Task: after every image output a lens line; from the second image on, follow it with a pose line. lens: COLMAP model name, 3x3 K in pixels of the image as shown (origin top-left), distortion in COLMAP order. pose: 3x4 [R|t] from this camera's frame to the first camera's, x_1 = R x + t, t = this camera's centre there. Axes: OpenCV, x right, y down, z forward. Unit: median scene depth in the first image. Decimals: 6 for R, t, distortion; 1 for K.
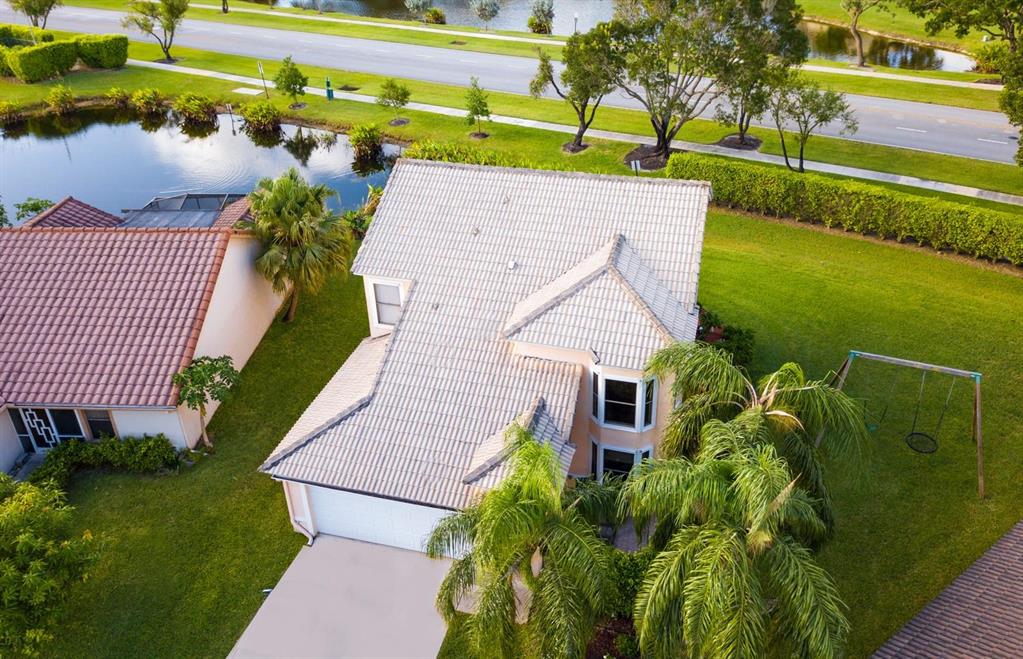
lens RADIAL K [[815.1, 0, 513.7], [0, 815.1, 291.7], [0, 0, 1]] dist [0.003819, -0.002690]
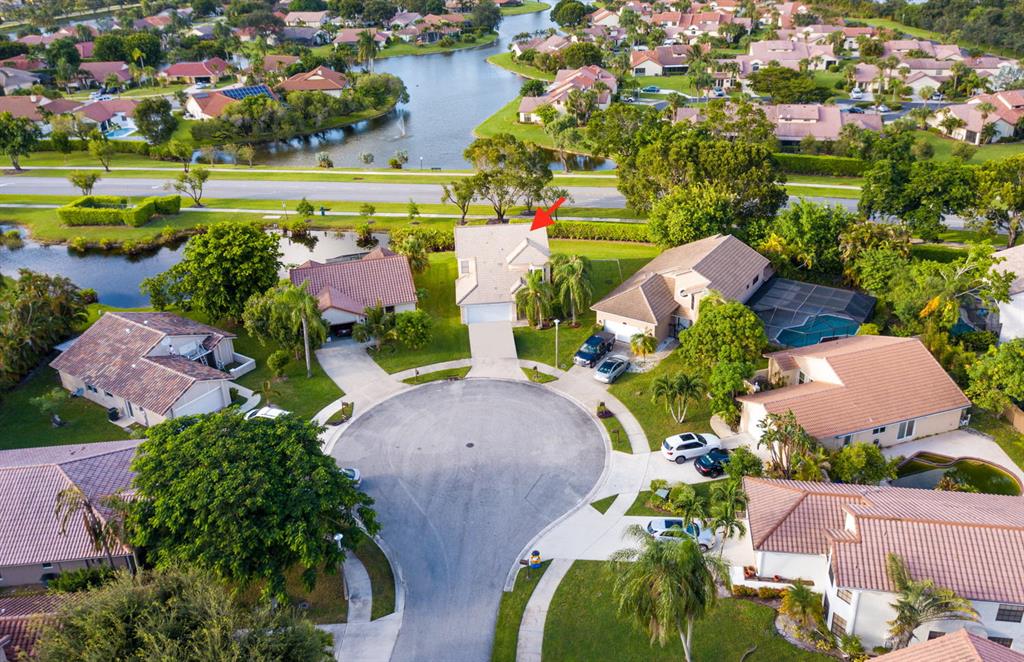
lens RADIAL K [[815.9, 0, 514.2], [0, 815.9, 293.1], [0, 0, 1]] dist [0.003819, -0.002690]
pose [[0.937073, -0.146654, 0.316839, -0.546733], [0.178962, 0.980975, -0.075232, 0.216009], [-0.299778, 0.127200, 0.945491, -1.193997]]
